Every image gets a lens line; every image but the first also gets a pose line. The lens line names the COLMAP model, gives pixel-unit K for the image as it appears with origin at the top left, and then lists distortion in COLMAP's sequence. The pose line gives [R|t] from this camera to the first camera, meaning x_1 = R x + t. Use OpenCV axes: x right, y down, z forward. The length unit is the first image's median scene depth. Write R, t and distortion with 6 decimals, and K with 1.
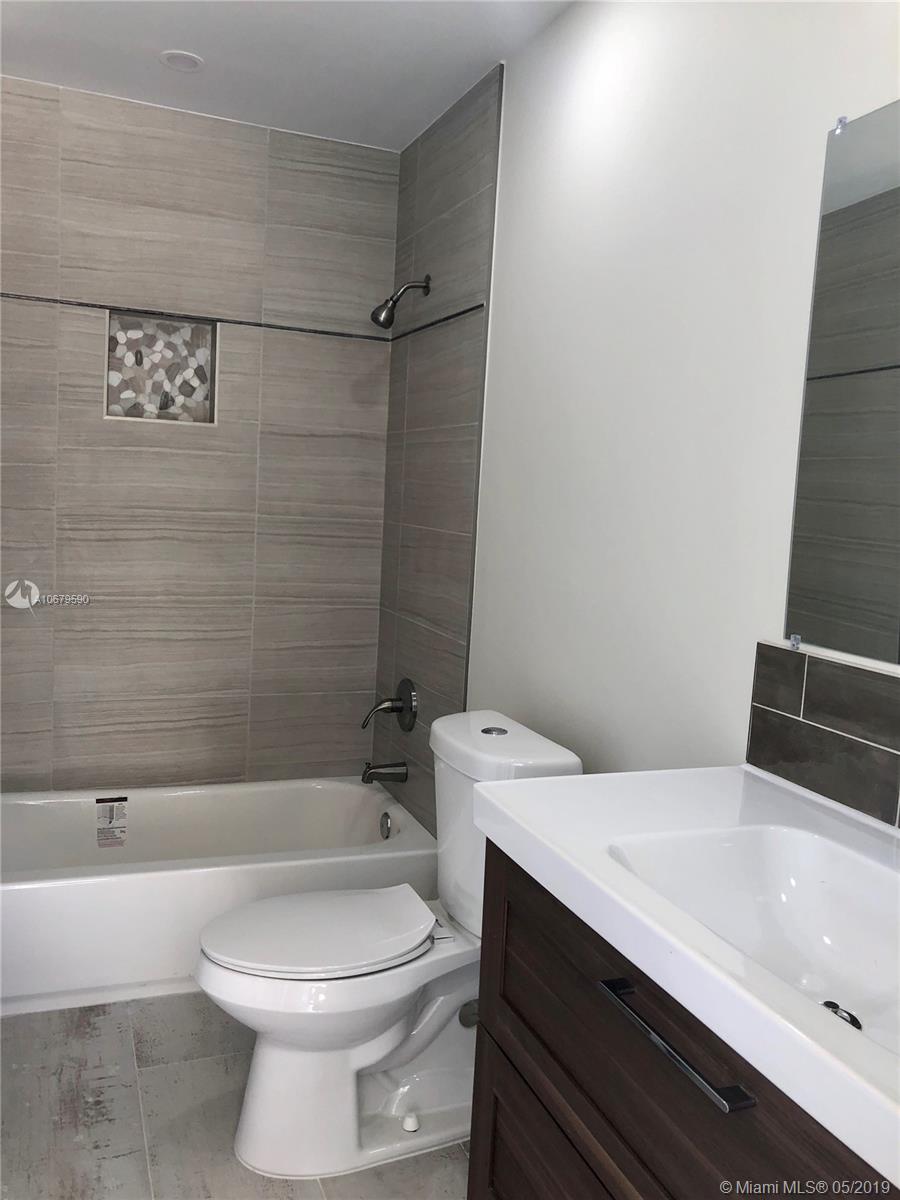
lens RADIAL K [[986.3, 0, 451.0], [0, 986.3, 593.2], [0, 0, 1]] dist [0.062492, -0.103090]
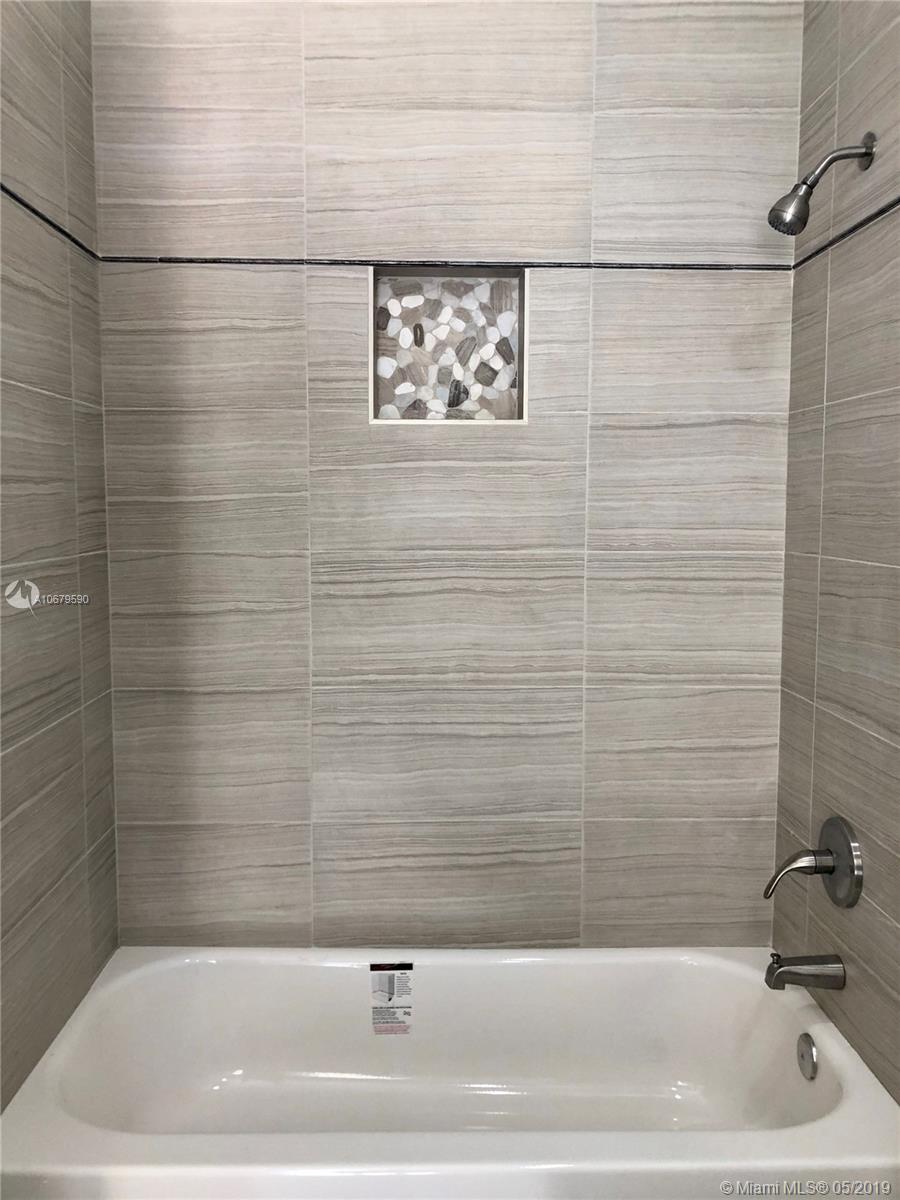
lens RADIAL K [[986.3, 0, 456.2], [0, 986.3, 594.5], [0, 0, 1]] dist [0.062492, -0.103090]
pose [[0.942577, -0.021104, -0.333322, -0.059583], [0.015371, 0.999685, -0.019828, -0.039020], [0.333636, 0.013565, 0.942604, 0.350816]]
